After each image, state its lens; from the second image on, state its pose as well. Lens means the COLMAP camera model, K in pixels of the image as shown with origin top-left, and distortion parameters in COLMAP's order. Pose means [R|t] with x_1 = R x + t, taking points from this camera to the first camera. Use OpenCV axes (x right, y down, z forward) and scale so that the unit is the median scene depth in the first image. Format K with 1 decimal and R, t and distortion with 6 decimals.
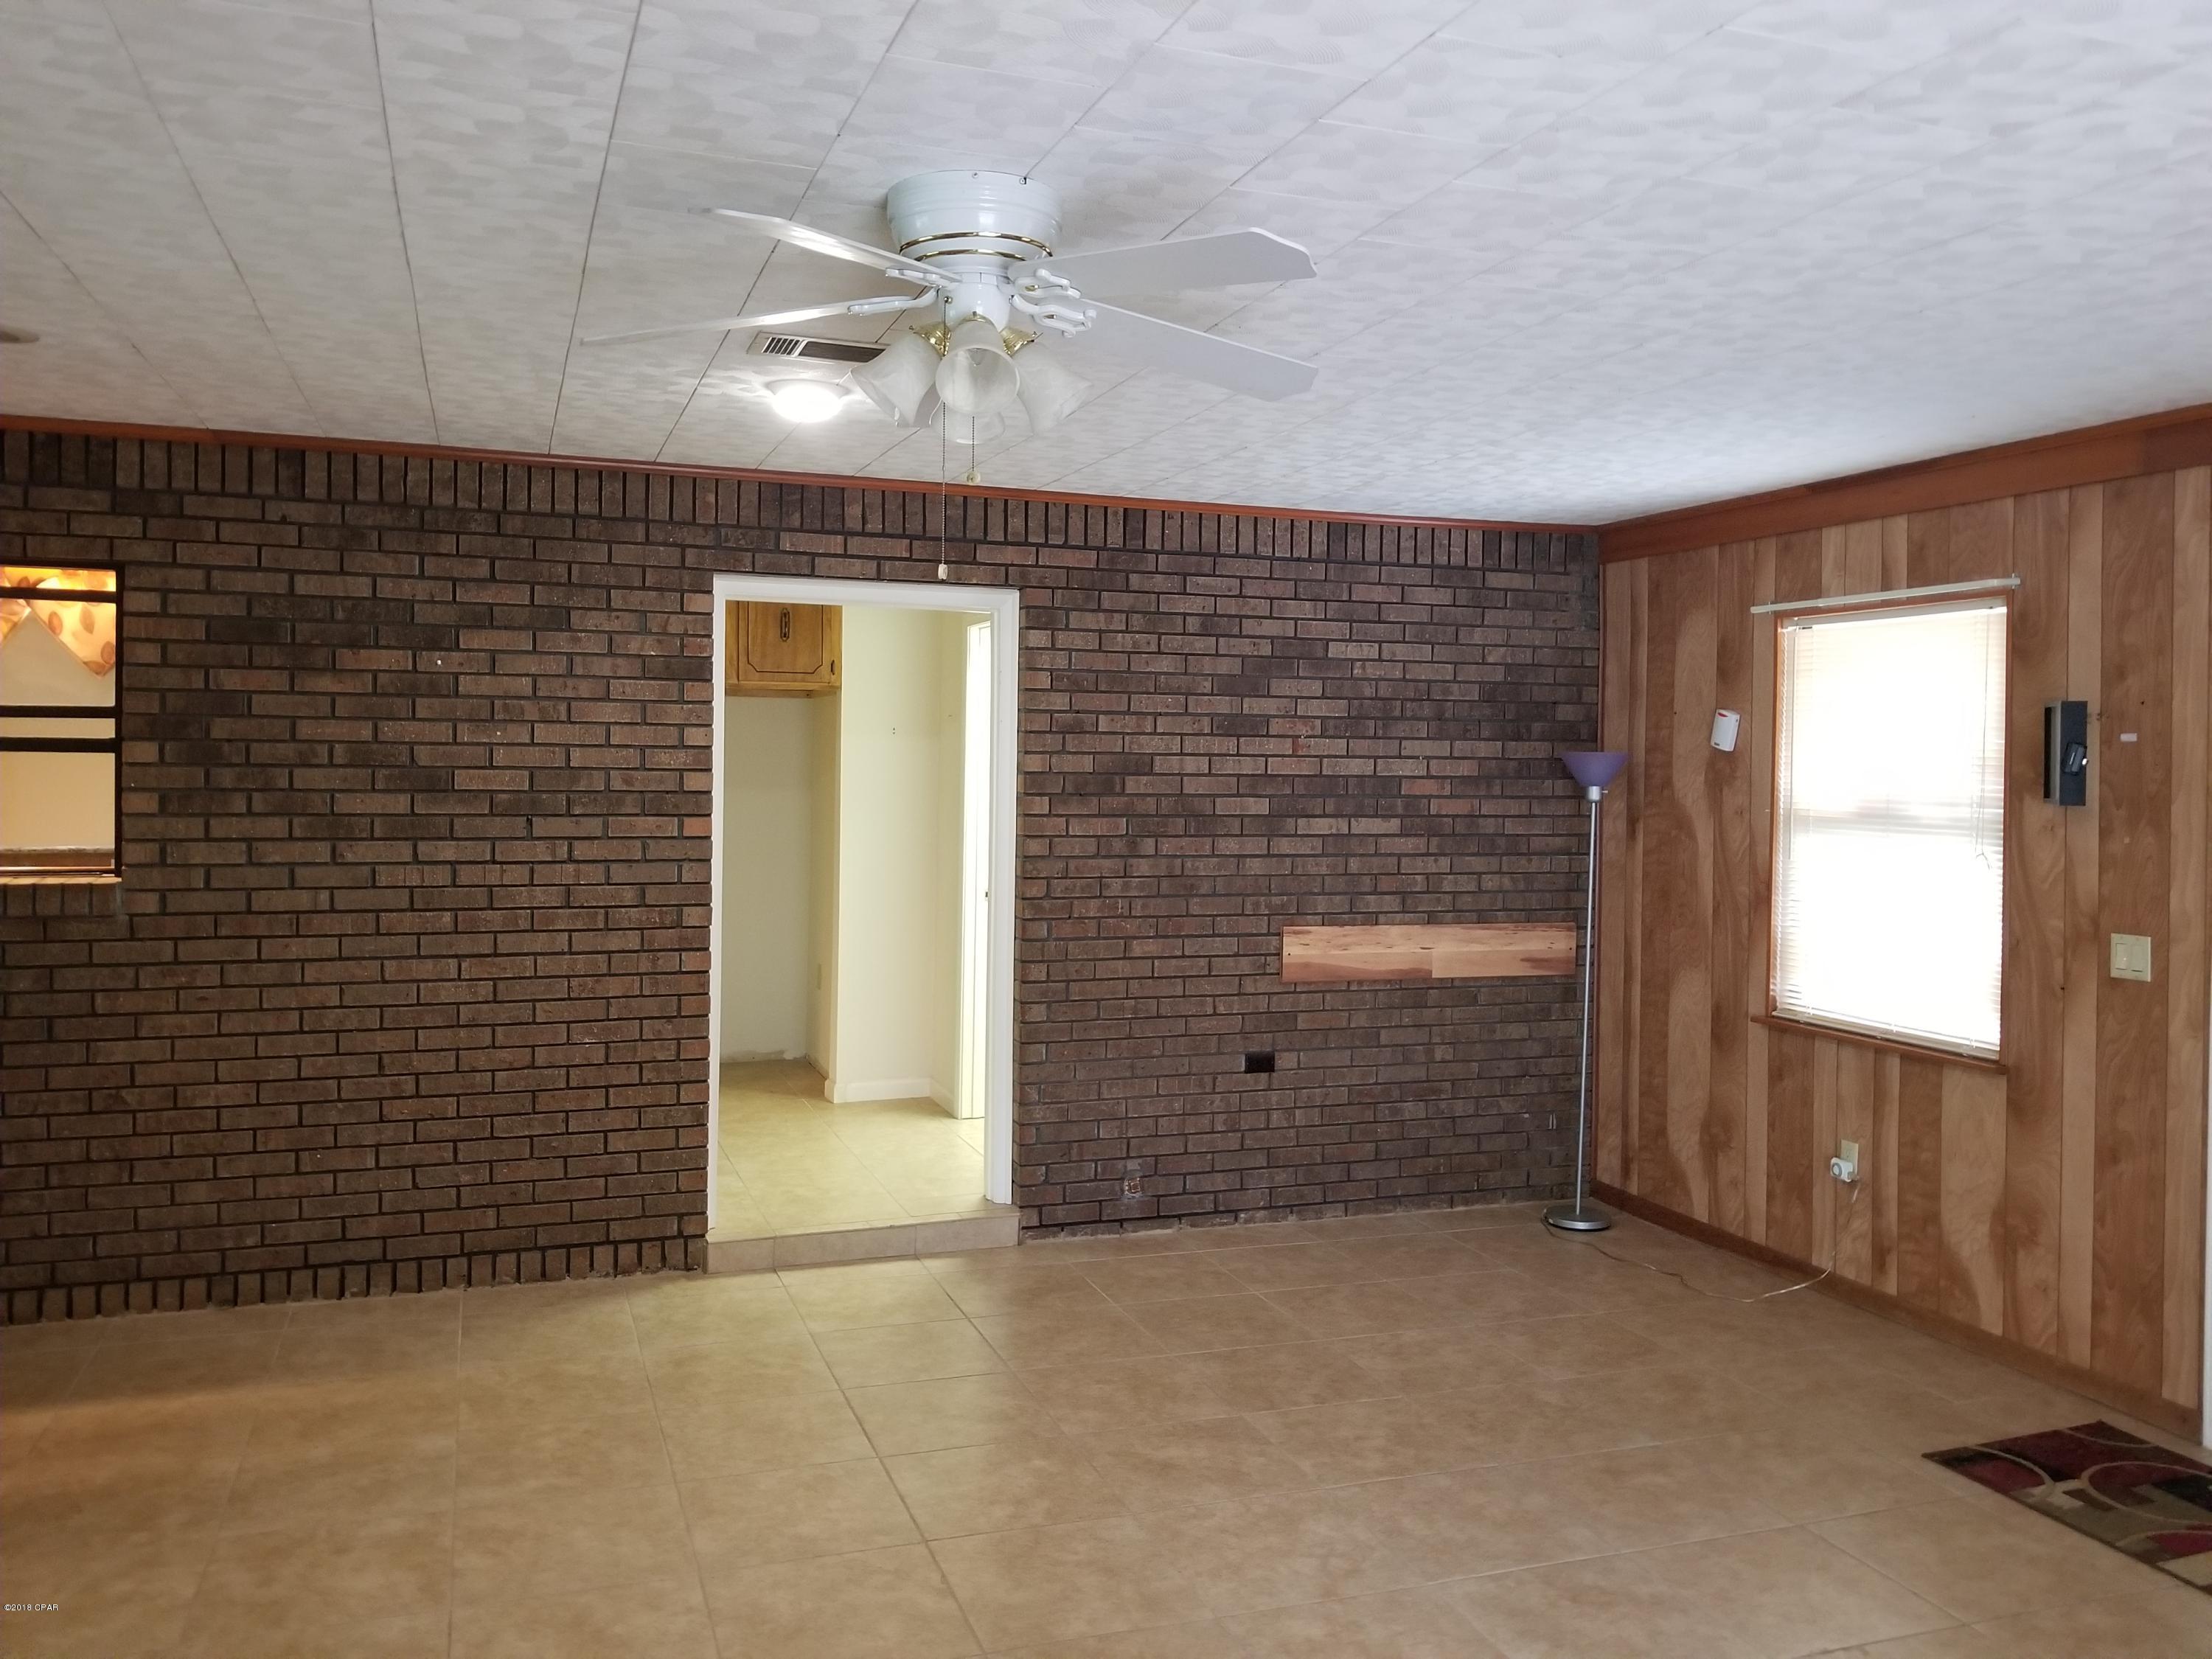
lens RADIAL K [[1756.6, 0, 1108.2], [0, 1756.6, 825.6], [0, 0, 1]] dist [0.041411, -0.086523]
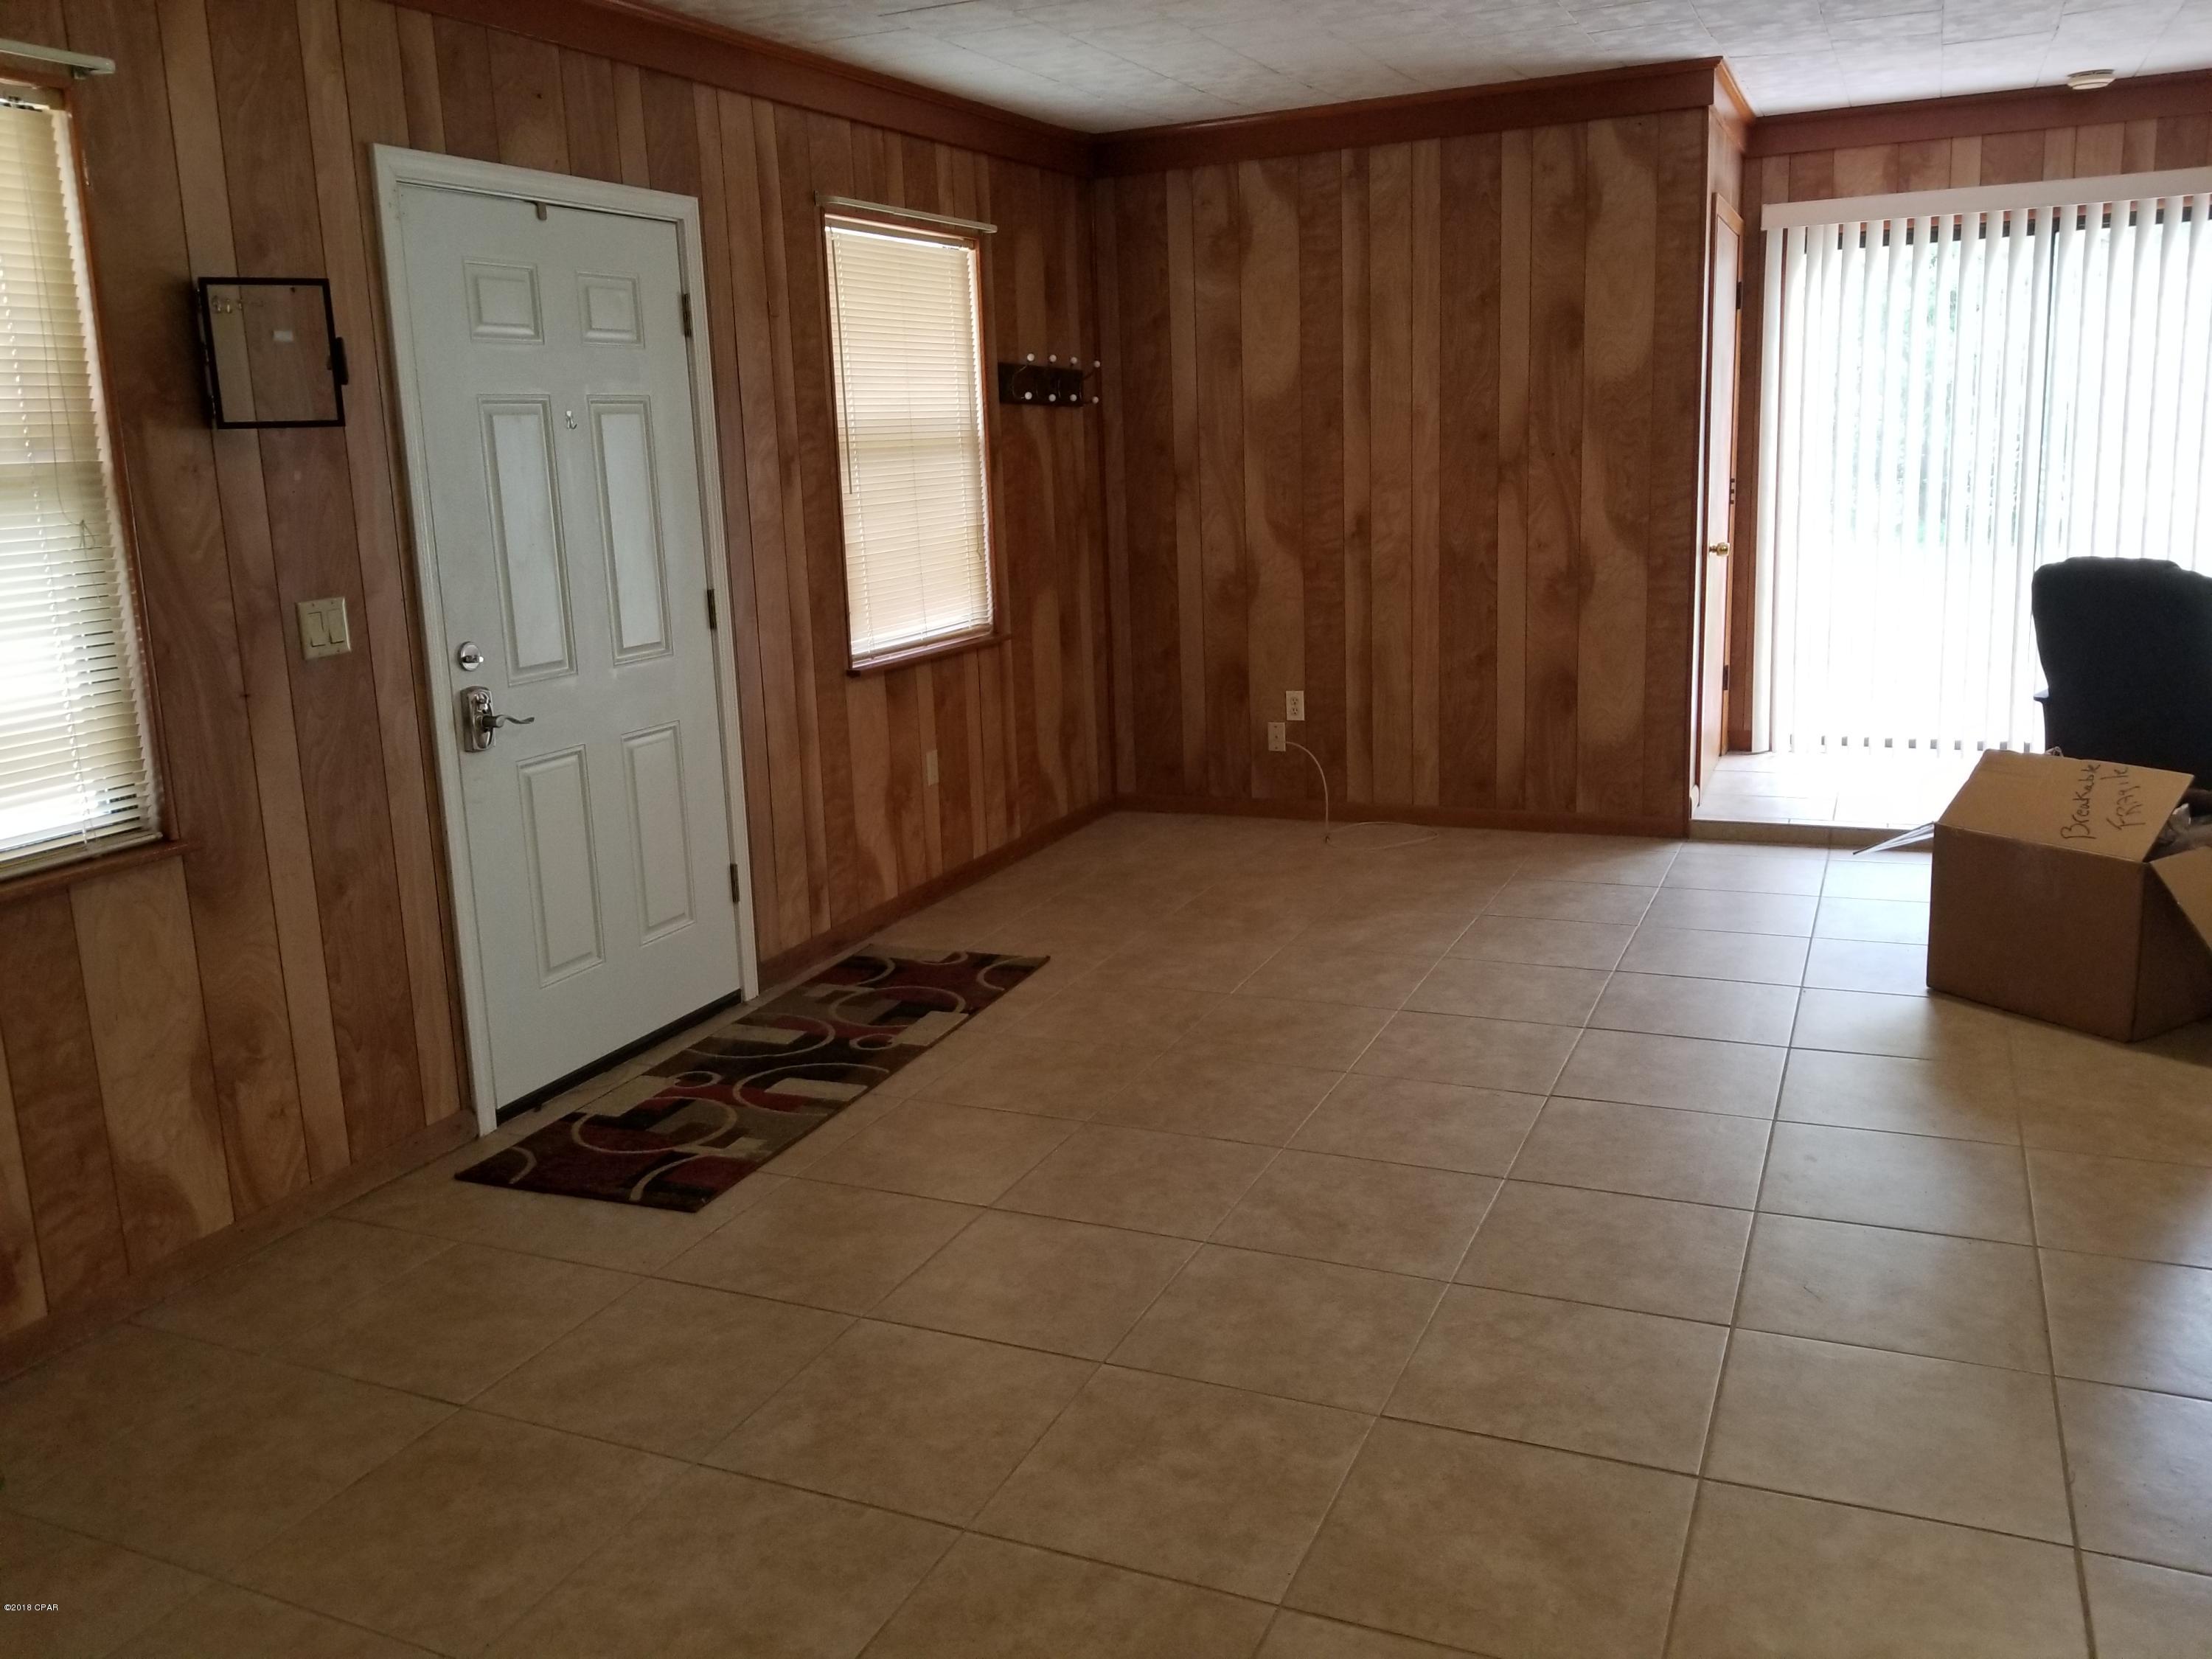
lens RADIAL K [[1756.6, 0, 1078.7], [0, 1756.6, 784.3], [0, 0, 1]] dist [0.041411, -0.086523]
pose [[-0.713666, -0.115598, 0.690882, -0.209564], [0.065688, 0.970899, 0.230305, -0.016239], [-0.697400, 0.209744, -0.685304, 1.354229]]
